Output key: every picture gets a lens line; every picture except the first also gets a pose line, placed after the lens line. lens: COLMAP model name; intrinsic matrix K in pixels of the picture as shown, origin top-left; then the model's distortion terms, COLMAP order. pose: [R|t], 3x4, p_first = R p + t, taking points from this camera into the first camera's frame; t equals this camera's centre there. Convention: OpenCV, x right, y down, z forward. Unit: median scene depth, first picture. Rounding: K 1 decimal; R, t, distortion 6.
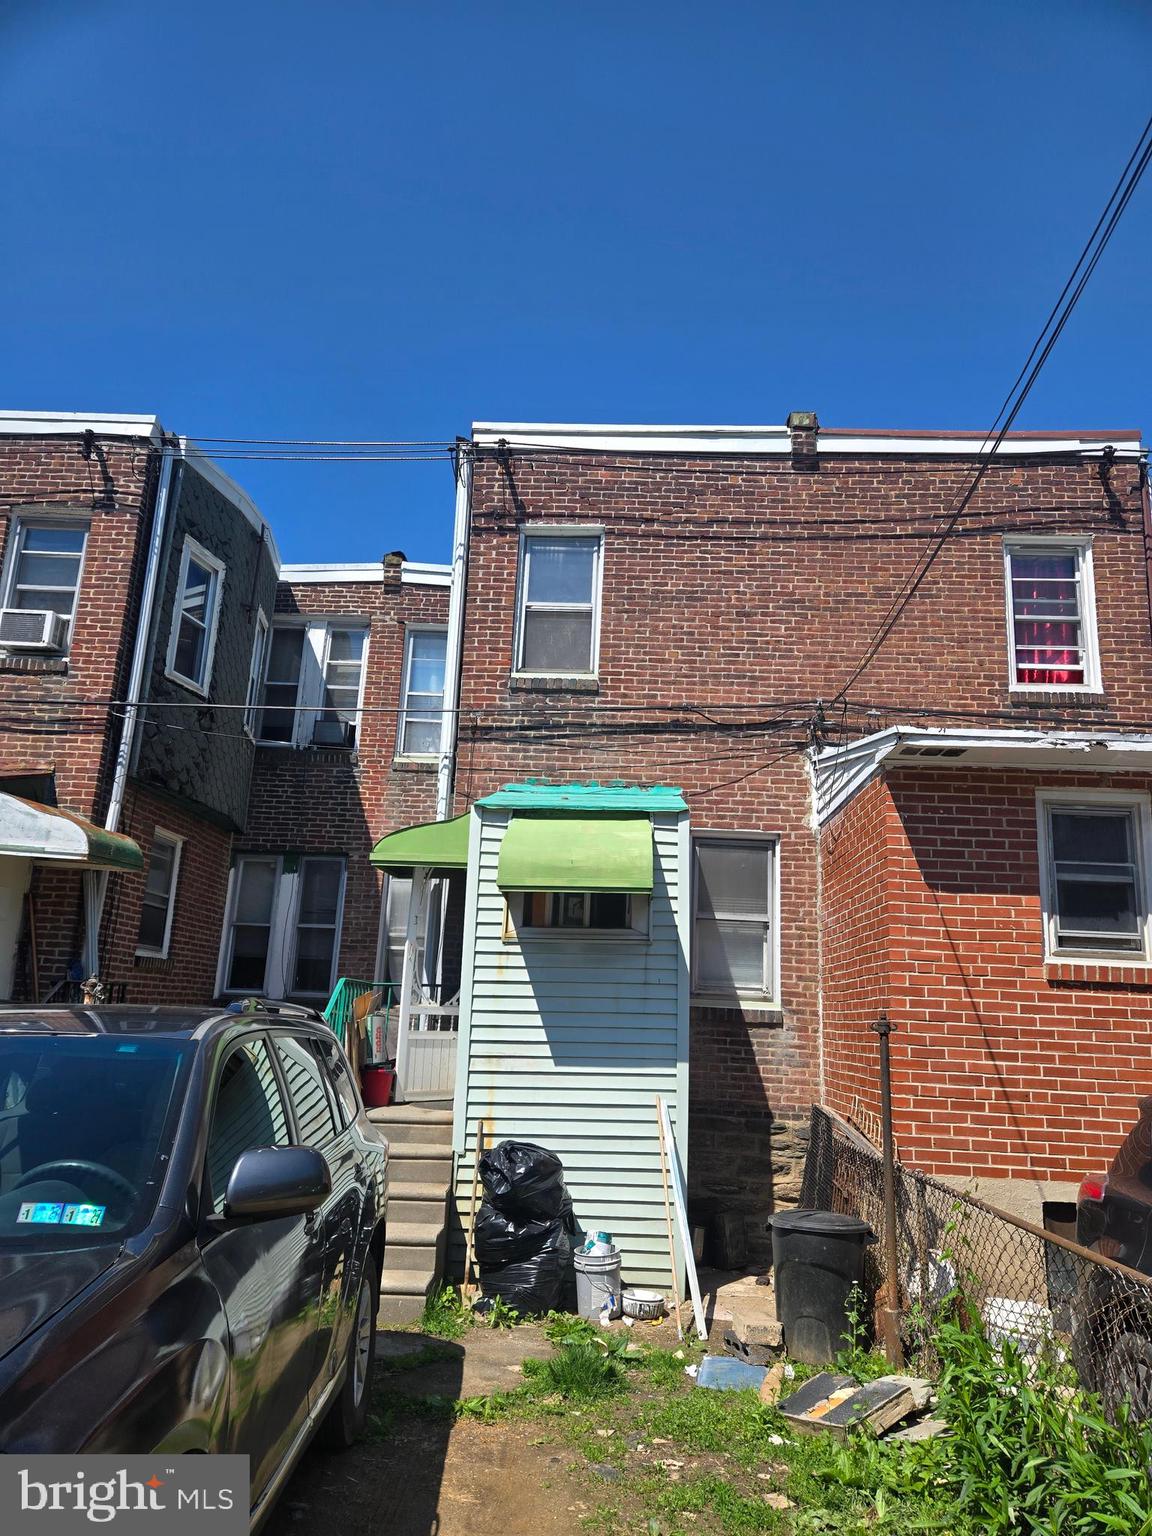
lens RADIAL K [[1040.8, 0, 580.5], [0, 1040.8, 761.4], [0, 0, 1]] dist [0.076007, -0.054817]
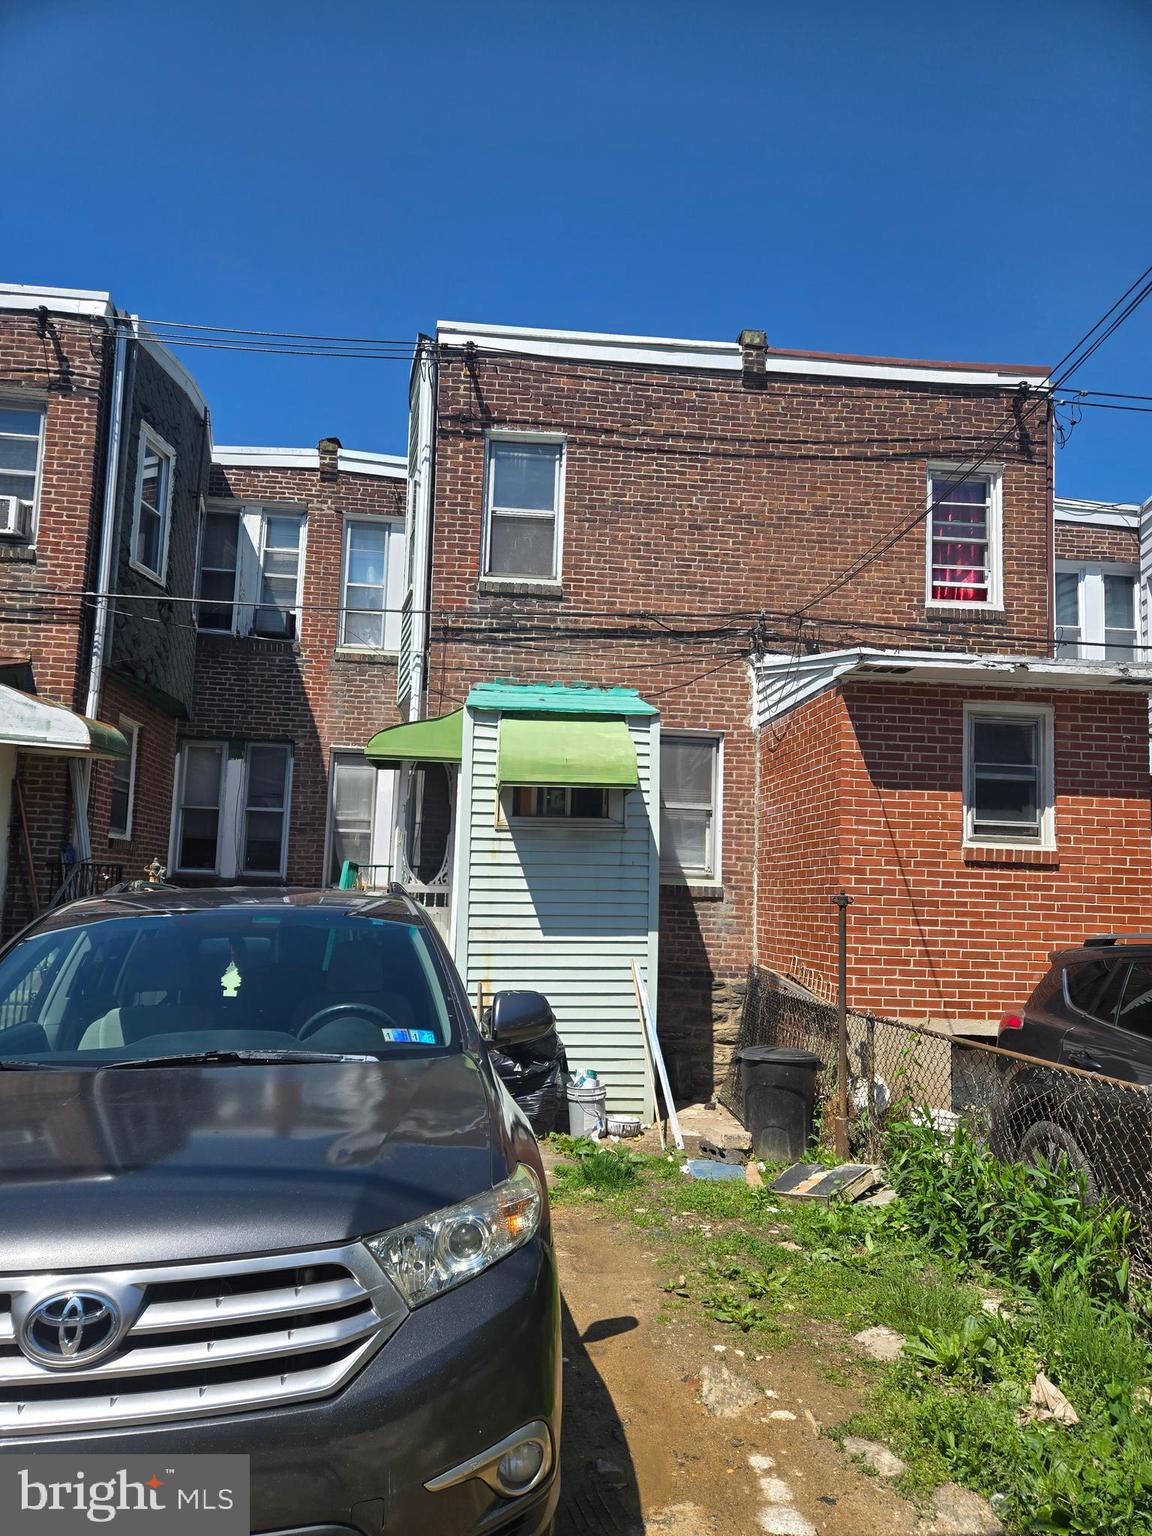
lens RADIAL K [[1040.8, 0, 572.1], [0, 1040.8, 775.2], [0, 0, 1]] dist [0.076007, -0.054817]
pose [[0.992214, 0.007256, 0.124331, -0.104873], [-0.023258, 0.991534, 0.127746, -0.023038], [-0.122352, -0.129643, 0.983983, -0.080132]]
